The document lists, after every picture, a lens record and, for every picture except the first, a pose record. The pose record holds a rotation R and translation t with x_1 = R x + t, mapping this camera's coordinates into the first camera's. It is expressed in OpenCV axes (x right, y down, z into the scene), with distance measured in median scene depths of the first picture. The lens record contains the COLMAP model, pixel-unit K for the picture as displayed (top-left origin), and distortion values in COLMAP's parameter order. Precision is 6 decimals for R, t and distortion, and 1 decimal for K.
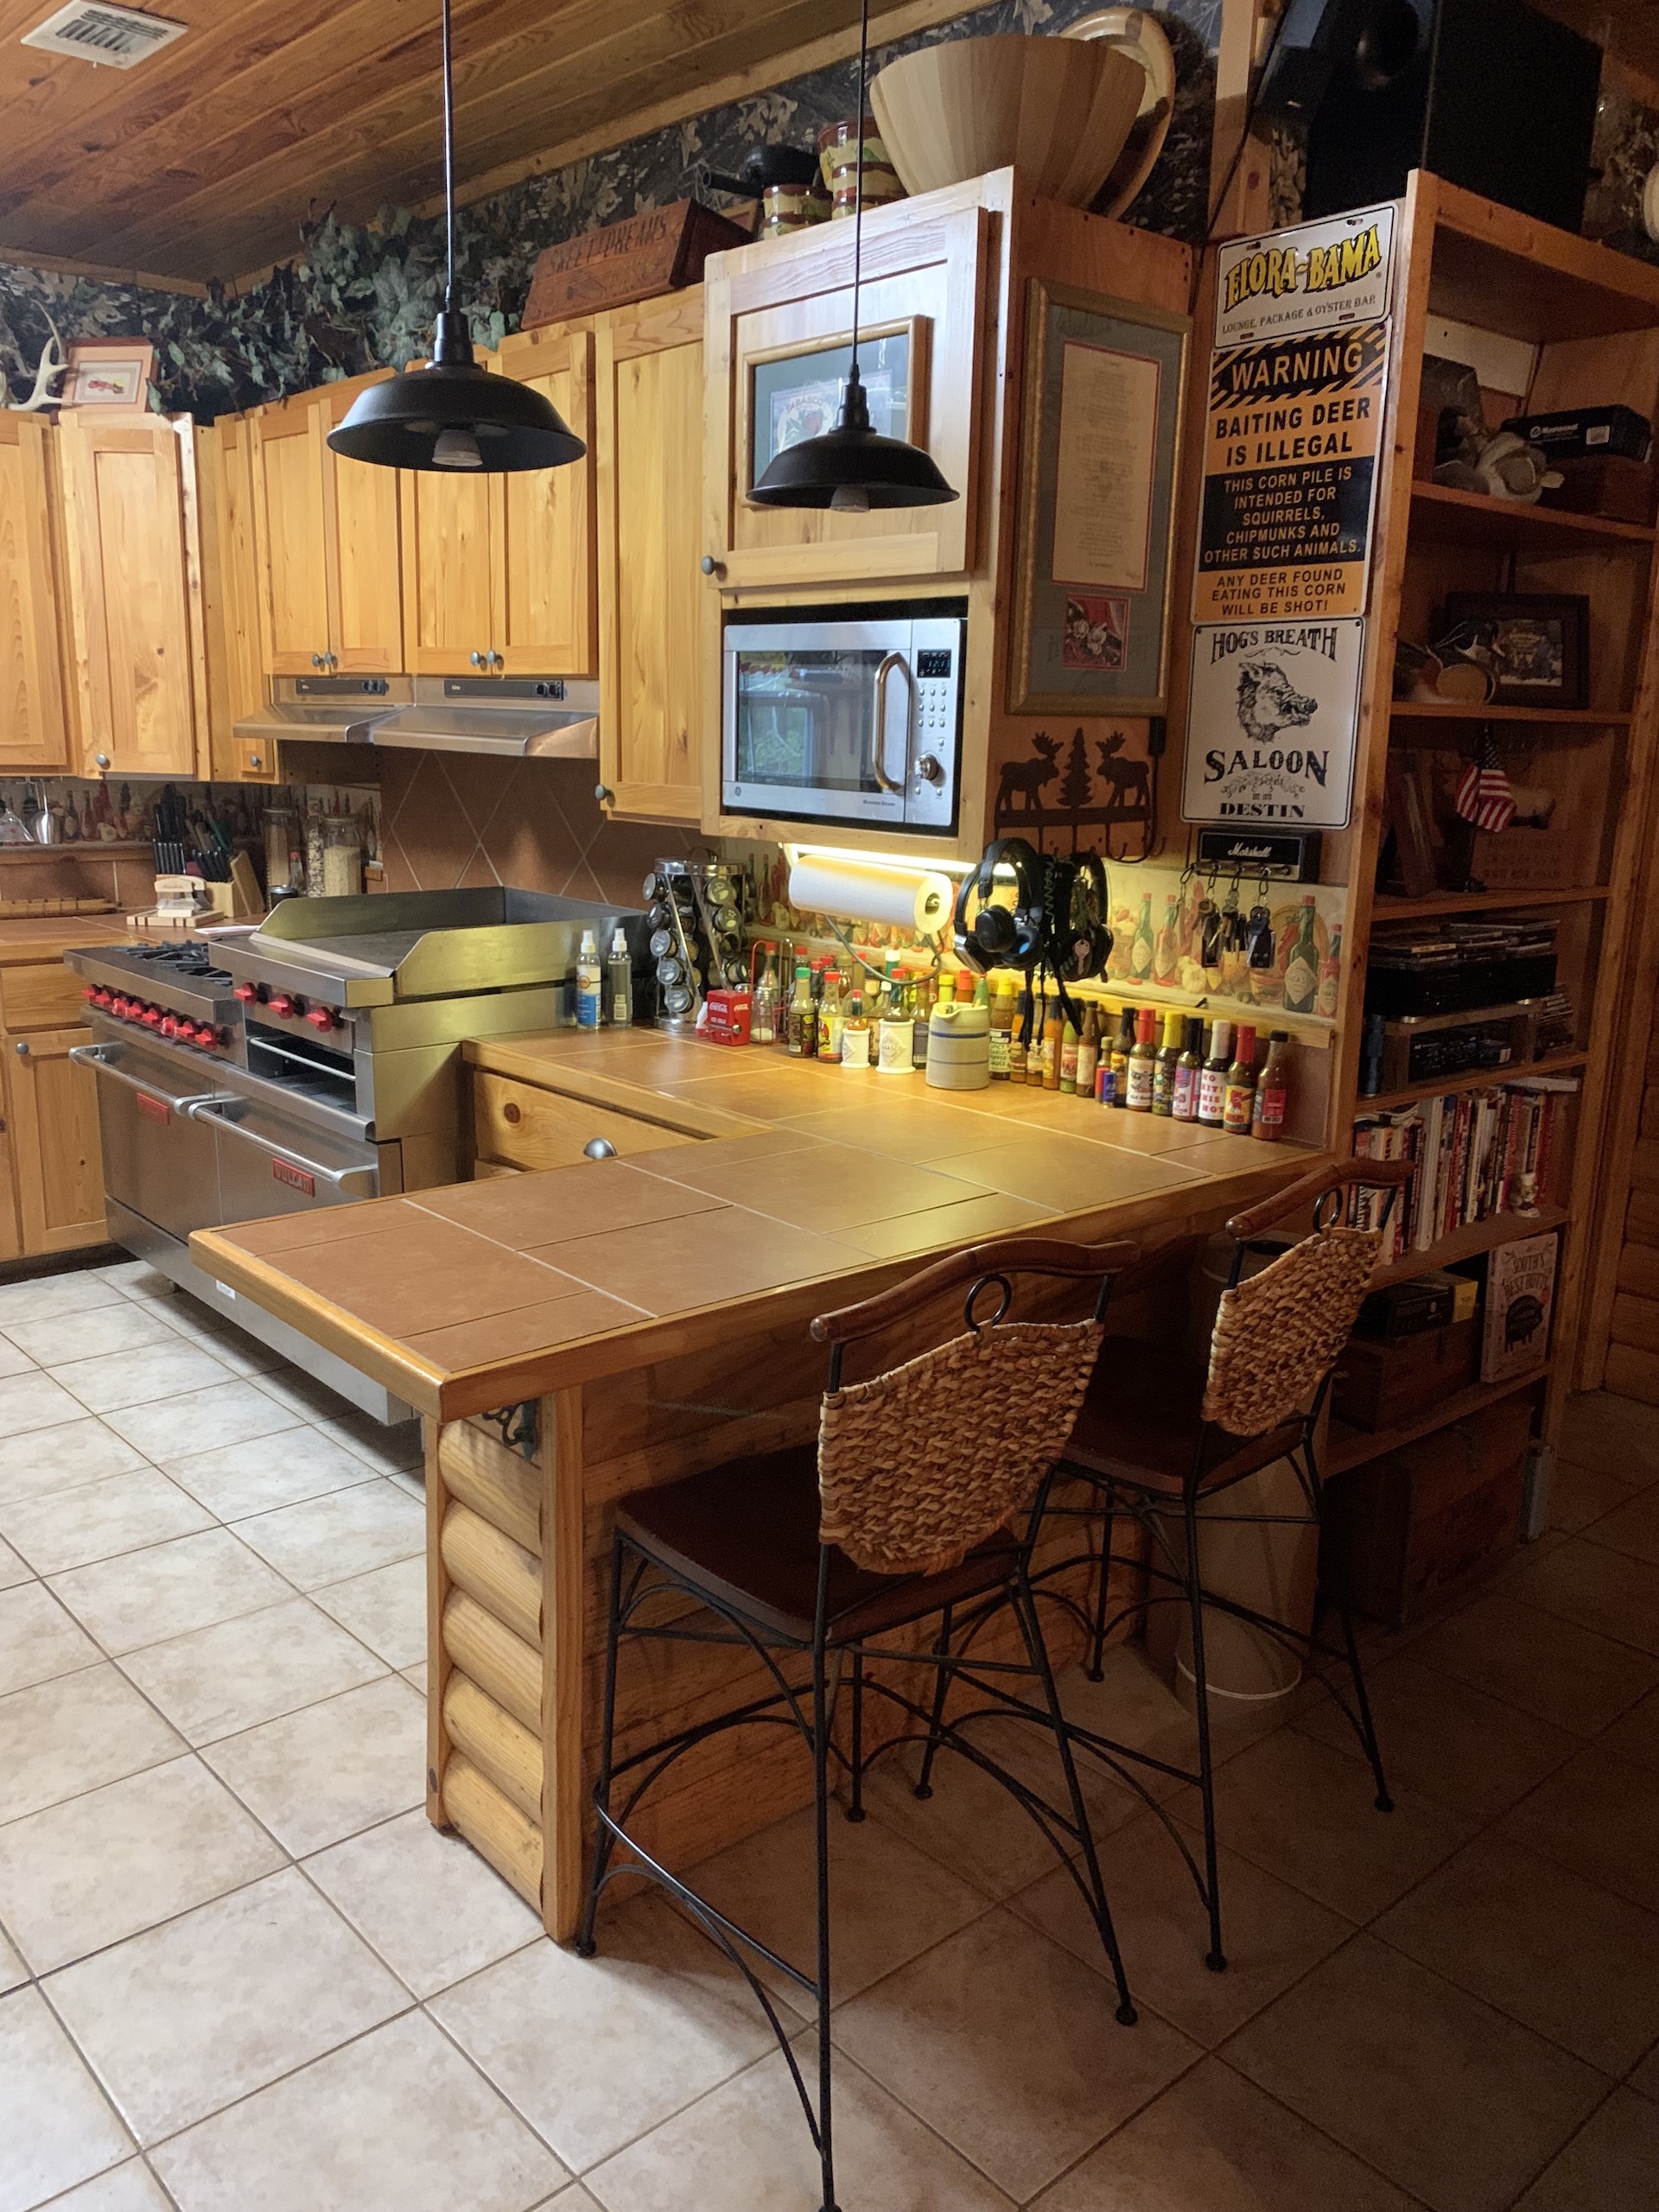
lens RADIAL K [[1679.8, 0, 836.6], [0, 1679.8, 1106.1], [0, 0, 1]] dist [0.022389, -0.022981]
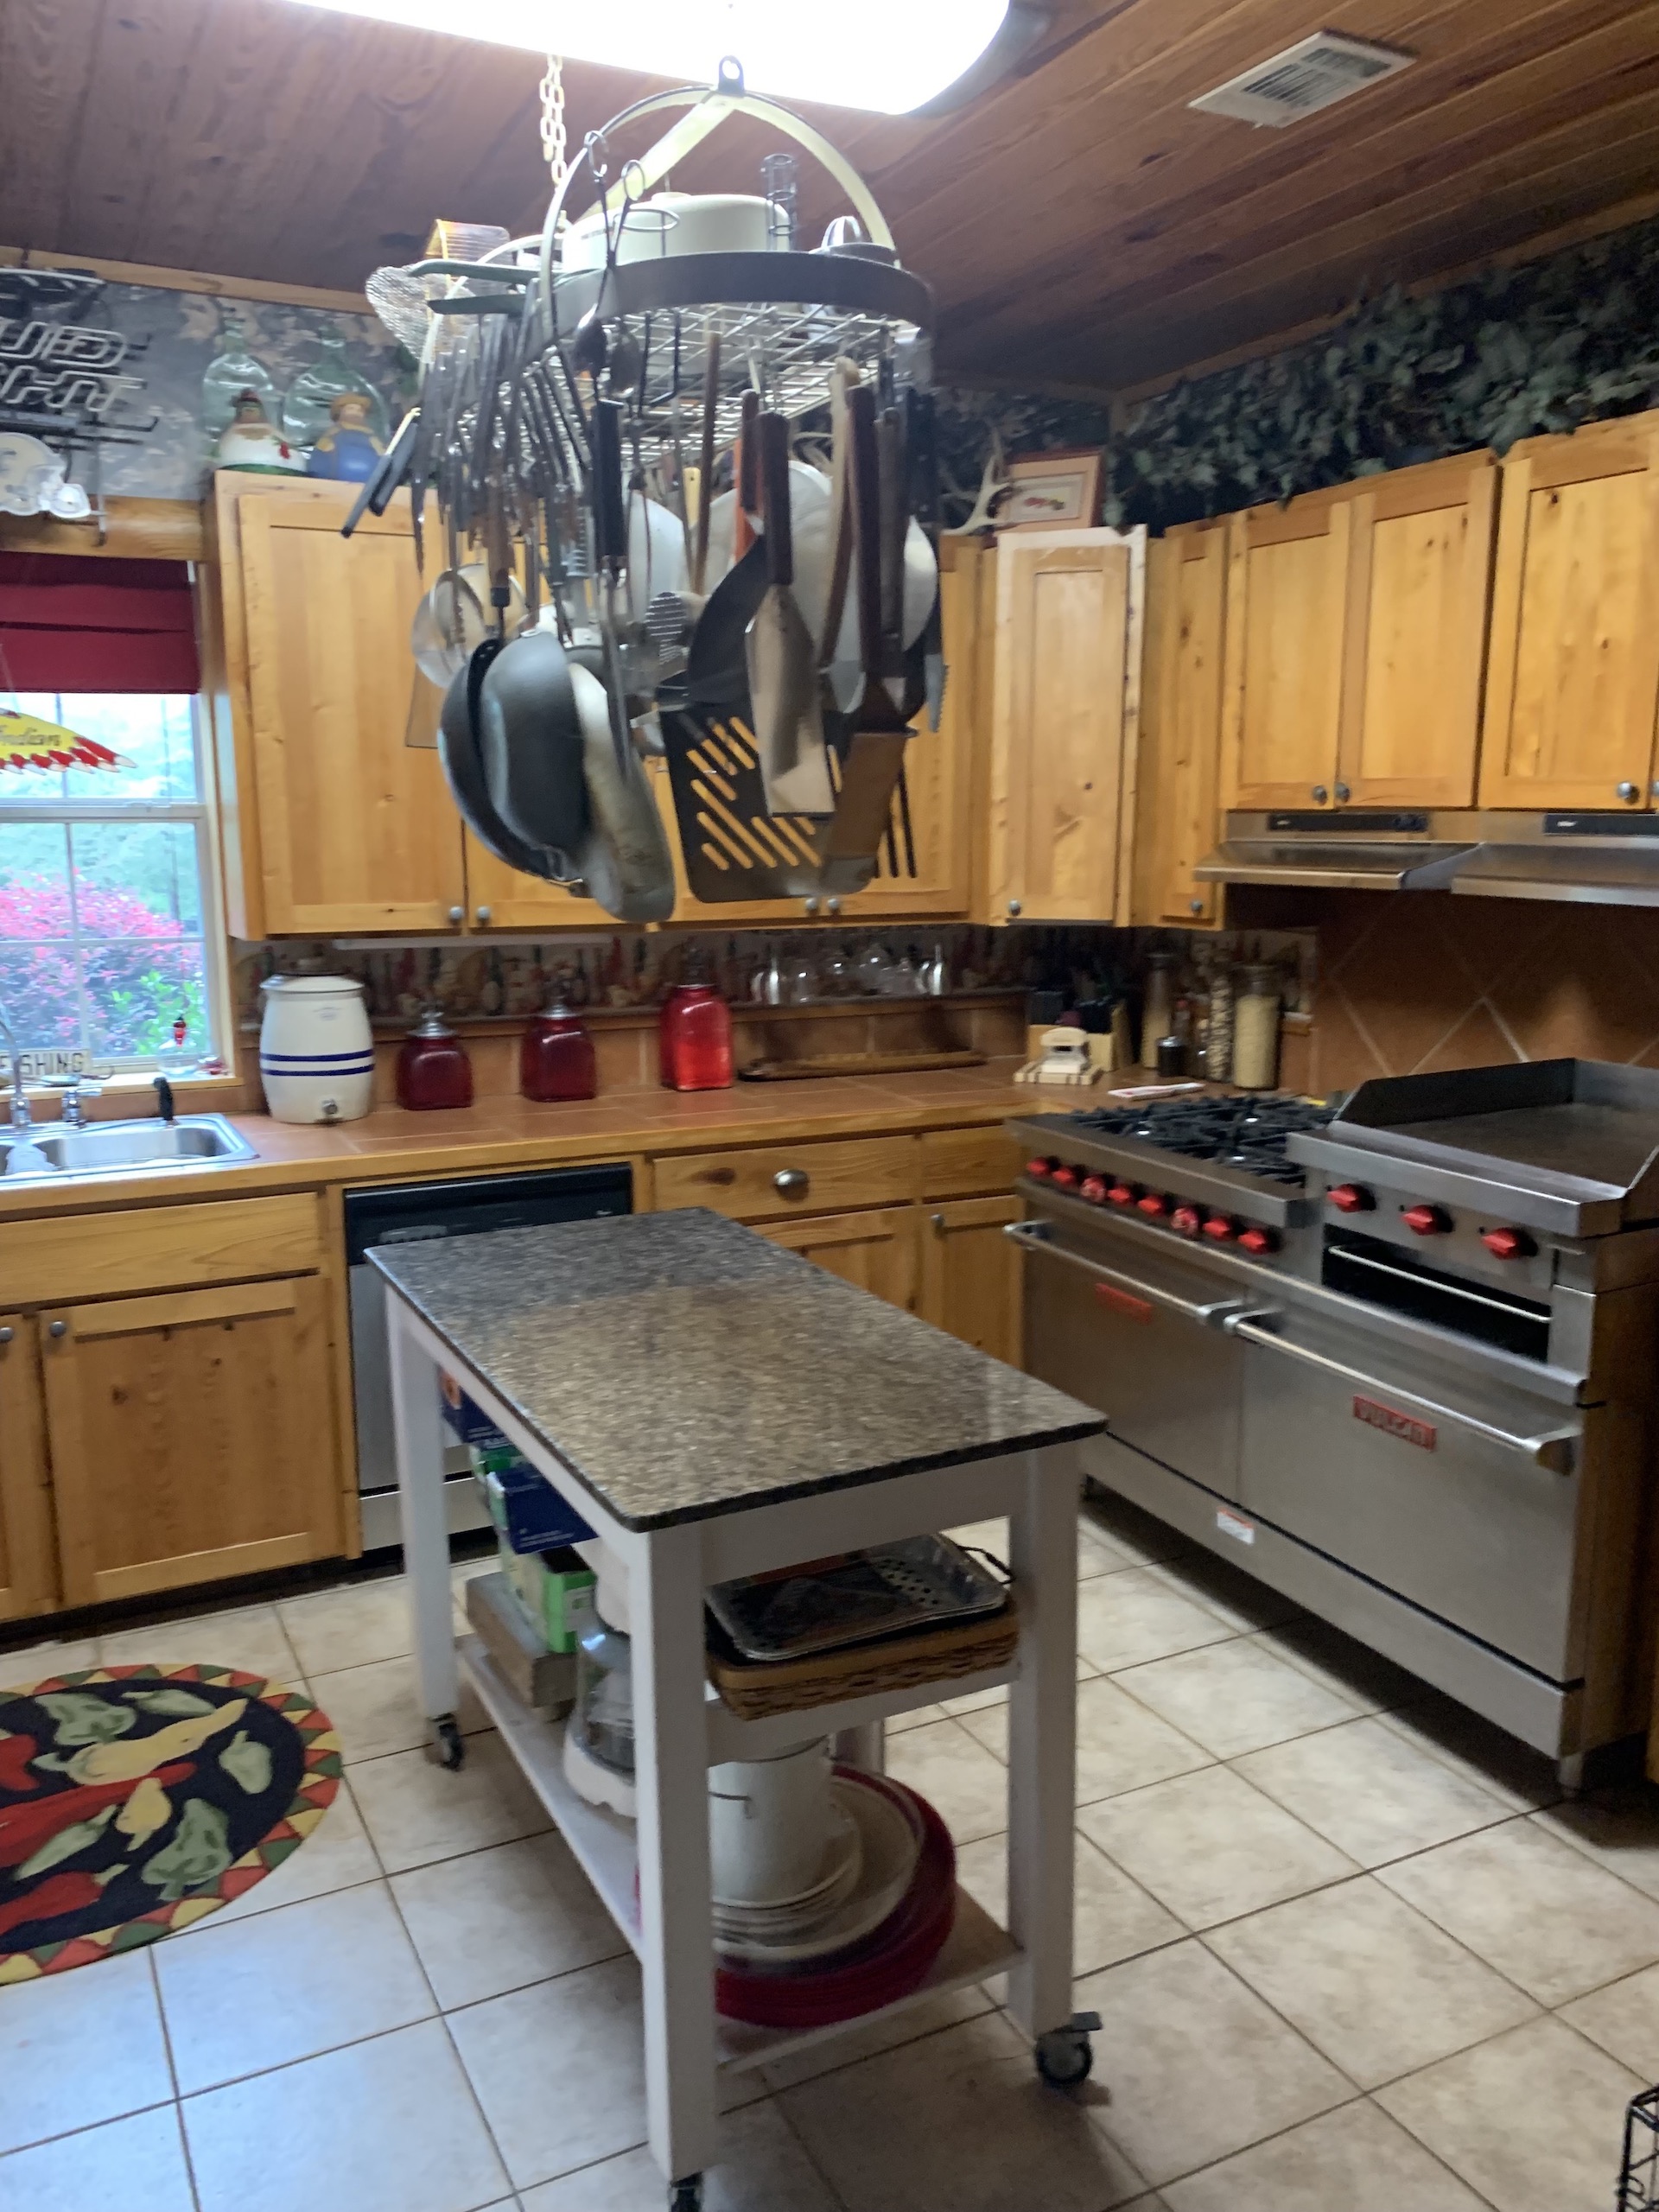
lens RADIAL K [[1679.8, 0, 821.8], [0, 1679.8, 1114.6], [0, 0, 1]] dist [0.022389, -0.022981]
pose [[0.964211, 0.024914, -0.263963, -0.304068], [-0.038382, 0.998204, -0.045987, -0.047295], [0.262343, 0.054473, 0.963436, 0.102625]]
